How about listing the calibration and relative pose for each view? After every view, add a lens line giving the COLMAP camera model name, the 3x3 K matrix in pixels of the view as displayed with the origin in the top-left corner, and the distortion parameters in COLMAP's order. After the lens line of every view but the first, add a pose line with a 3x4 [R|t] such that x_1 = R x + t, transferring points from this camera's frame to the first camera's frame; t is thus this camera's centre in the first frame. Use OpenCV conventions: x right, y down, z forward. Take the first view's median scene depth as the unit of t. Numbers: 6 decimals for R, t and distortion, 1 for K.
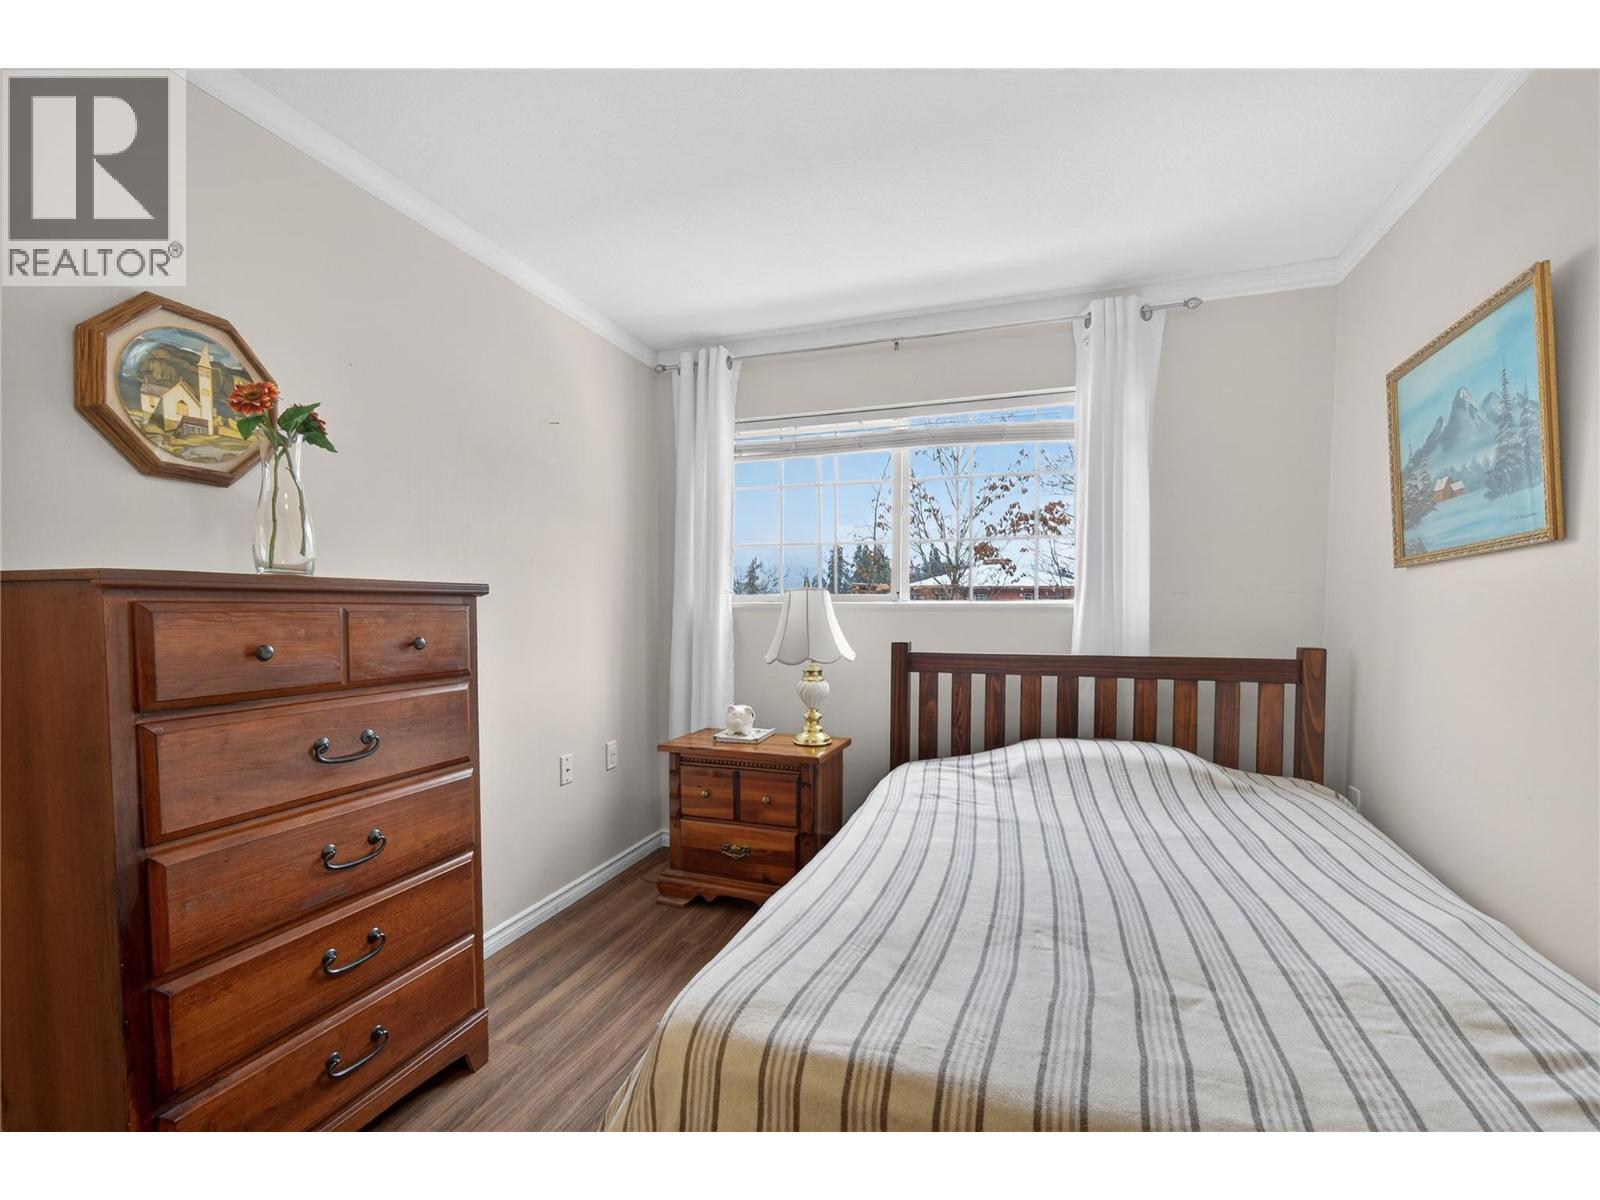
lens RADIAL K [[691.6, 0, 796.7], [0, 691.6, 646.5], [0, 0, 1]] dist [-0.000501, -0.000090]
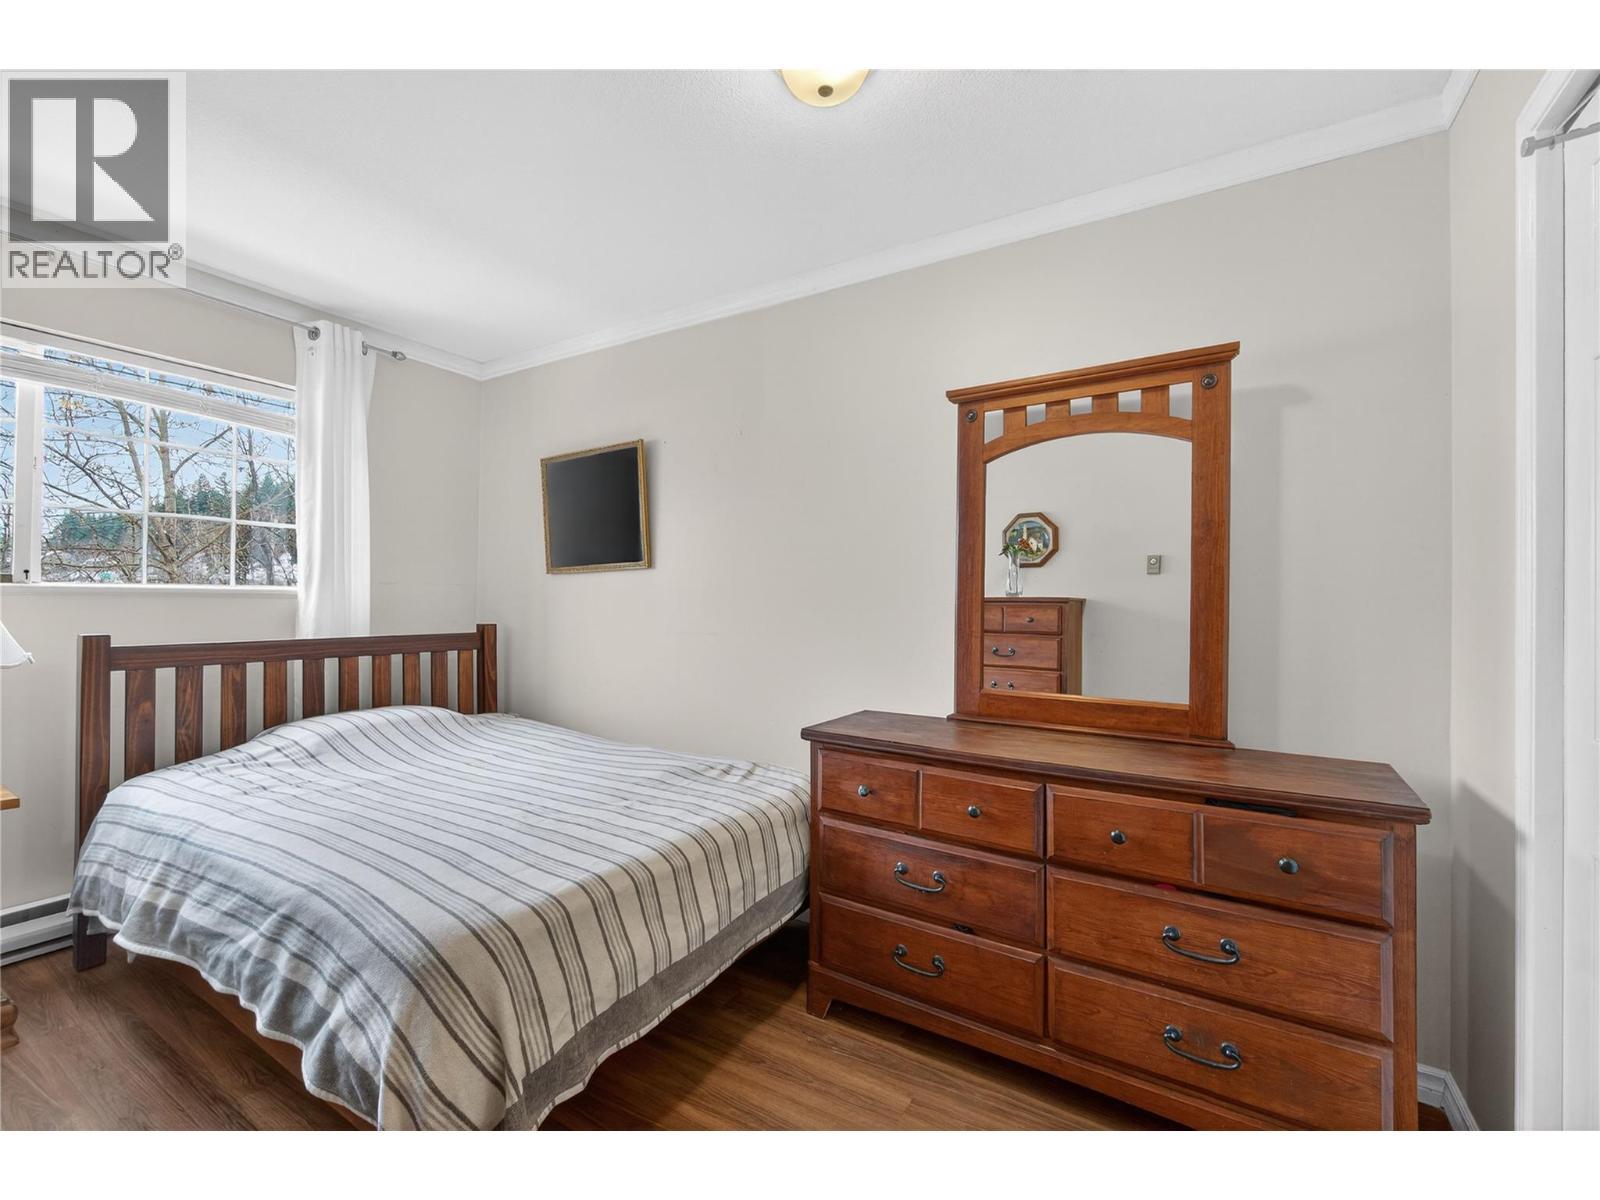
lens RADIAL K [[690.2, 0, 776.2], [0, 690.2, 600.1], [0, 0, 1]] dist [-0.009754, -0.000039]
pose [[0.216256, 0.001230, 0.976336, -0.499415], [0.039864, 0.999154, -0.010088, -0.008525], [-0.975523, 0.041102, 0.216024, 0.070447]]
